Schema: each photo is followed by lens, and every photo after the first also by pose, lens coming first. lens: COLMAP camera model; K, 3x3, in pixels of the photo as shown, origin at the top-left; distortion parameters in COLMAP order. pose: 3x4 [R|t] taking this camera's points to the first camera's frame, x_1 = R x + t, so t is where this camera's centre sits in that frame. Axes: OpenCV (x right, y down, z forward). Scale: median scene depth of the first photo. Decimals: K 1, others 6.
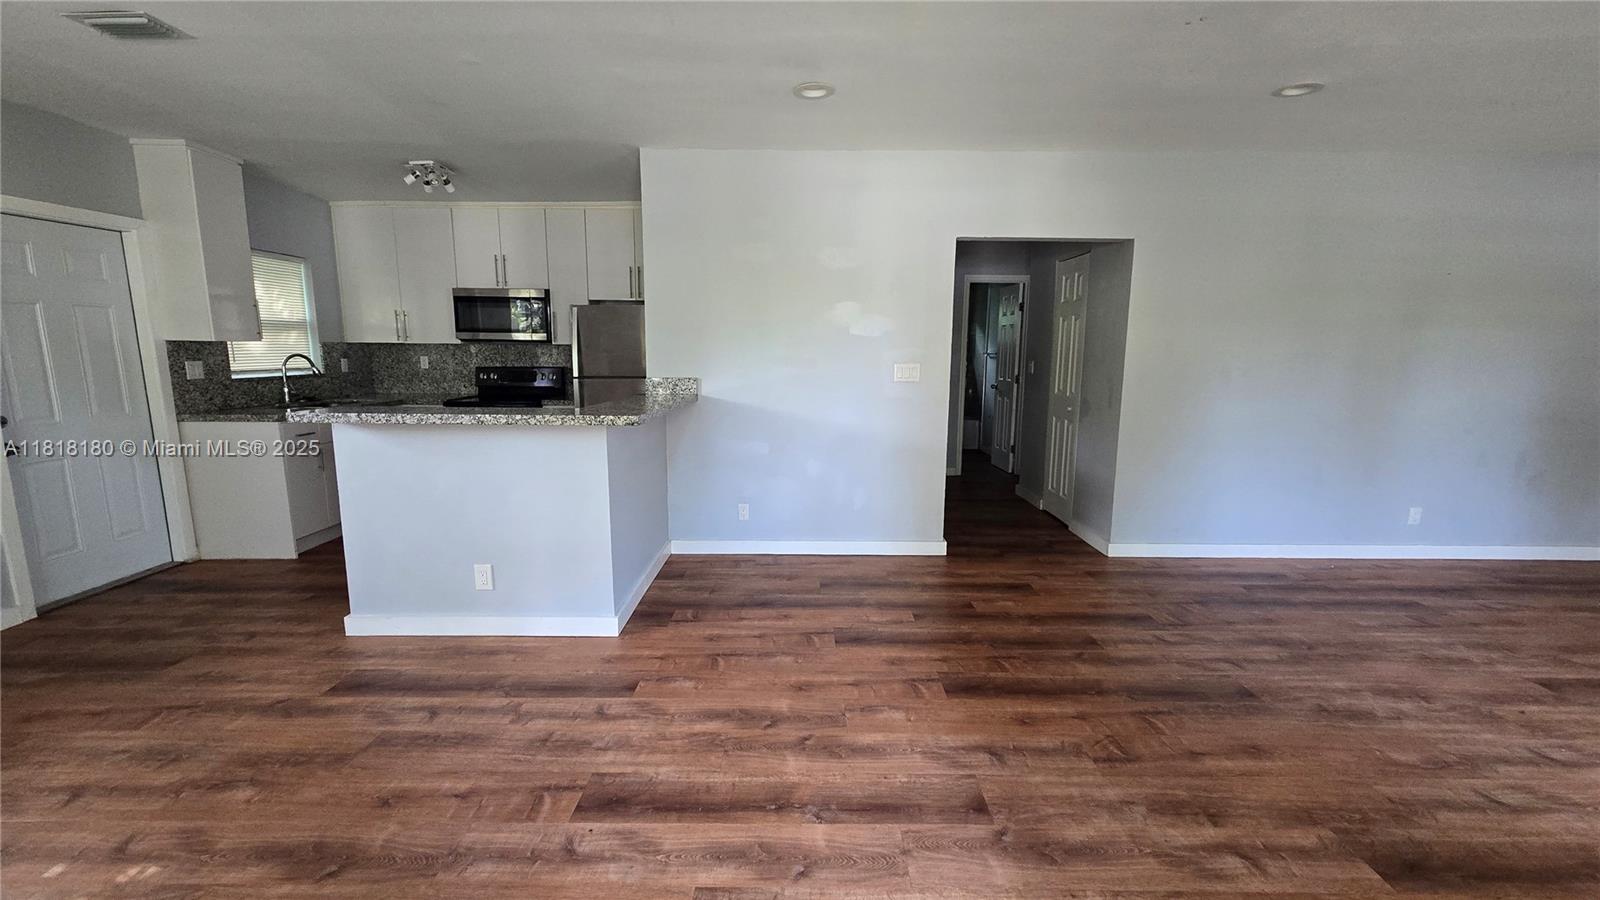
lens RADIAL K [[659.9, 0, 801.9], [0, 659.9, 449.9], [0, 0, 1]] dist [-0.001625, 0.000749]
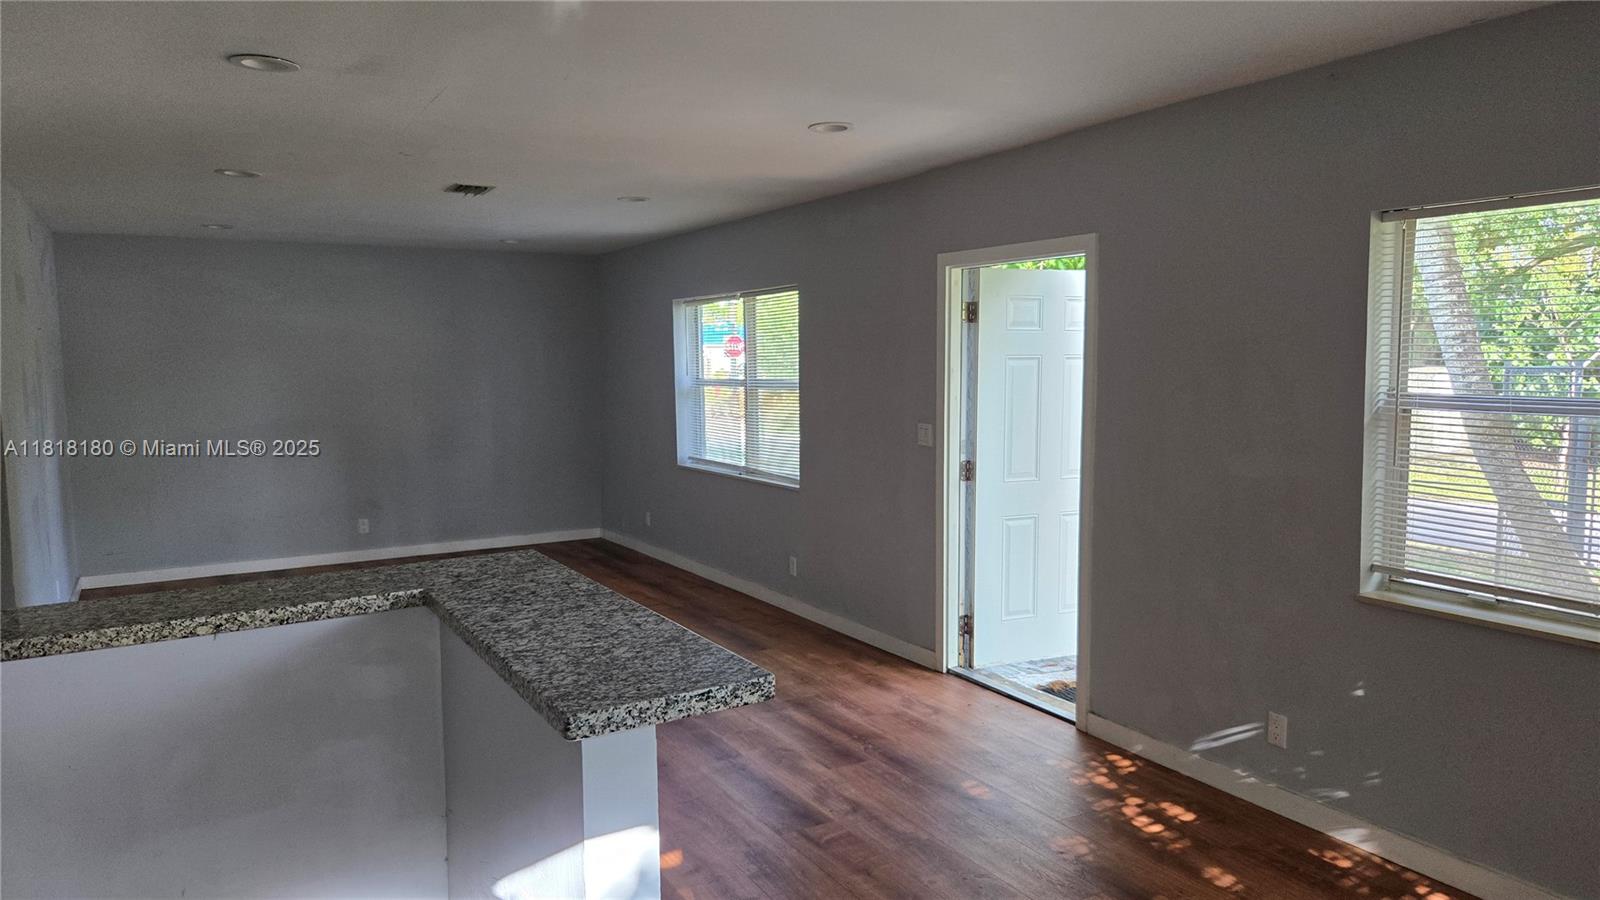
lens RADIAL K [[1083.8, 0, 804.5], [0, 1083.8, 446.6], [0, 0, 1]] dist [0.048589, -0.002069]
pose [[-0.509356, -0.071267, 0.857600, -1.535360], [0.144040, 0.975445, 0.166610, -0.344288], [-0.848416, 0.208392, -0.486584, 1.446676]]
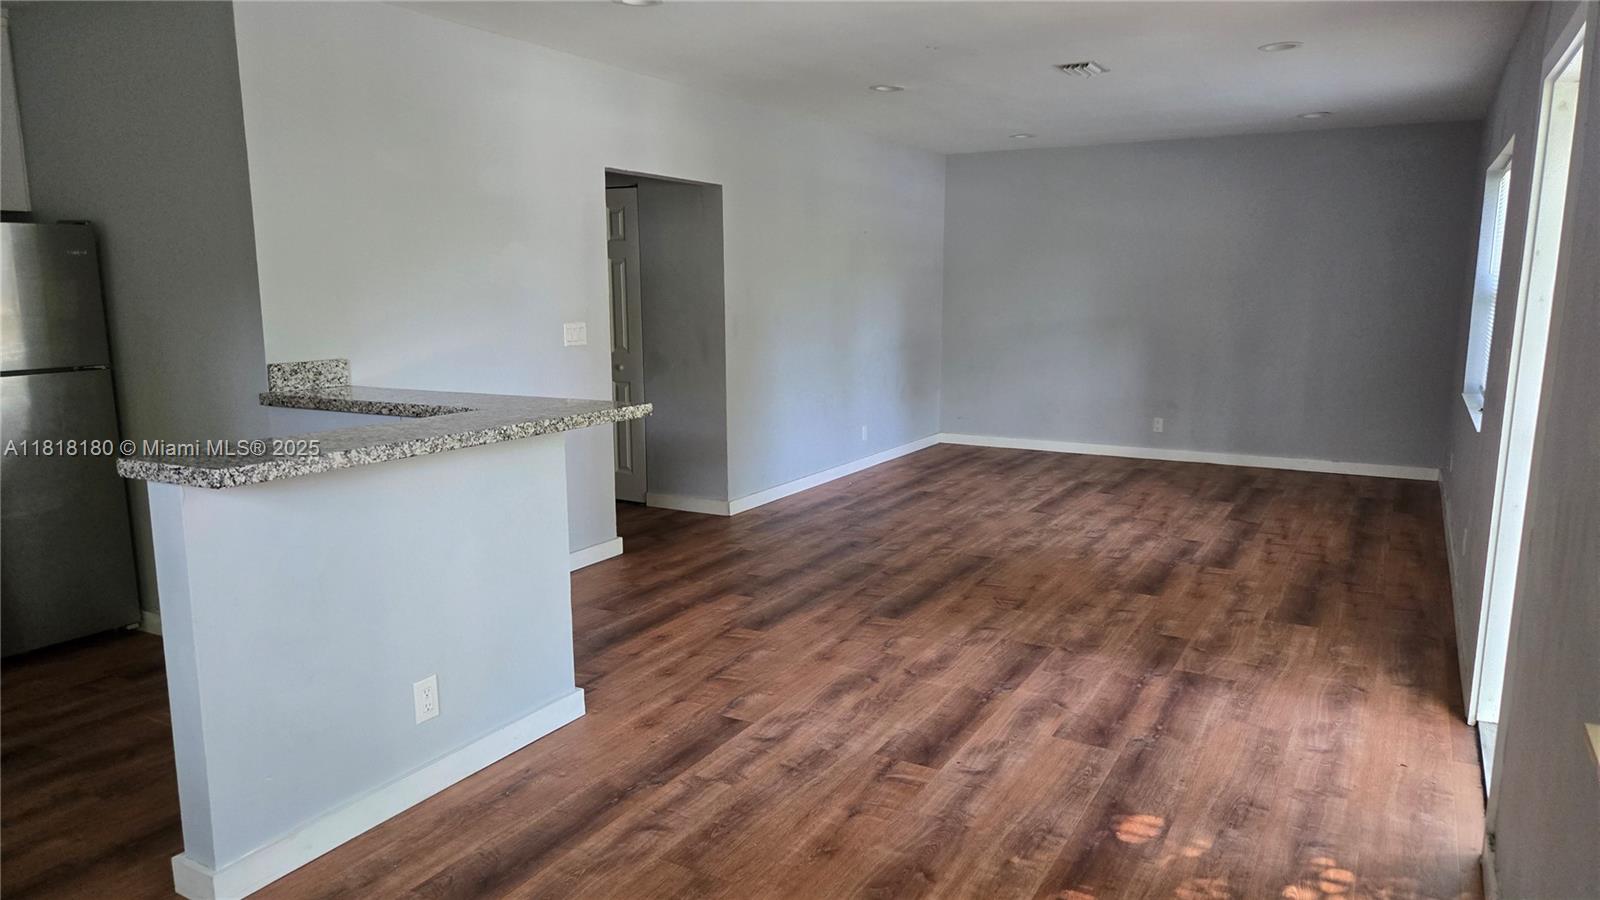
lens RADIAL K [[1083.8, 0, 805.6], [0, 1083.8, 460.1], [0, 0, 1]] dist [0.048589, -0.002069]
pose [[0.474910, -0.150760, 0.867025, -1.455381], [0.138504, 0.985743, 0.095538, -0.091859], [-0.869067, 0.074715, 0.489020, 0.229922]]
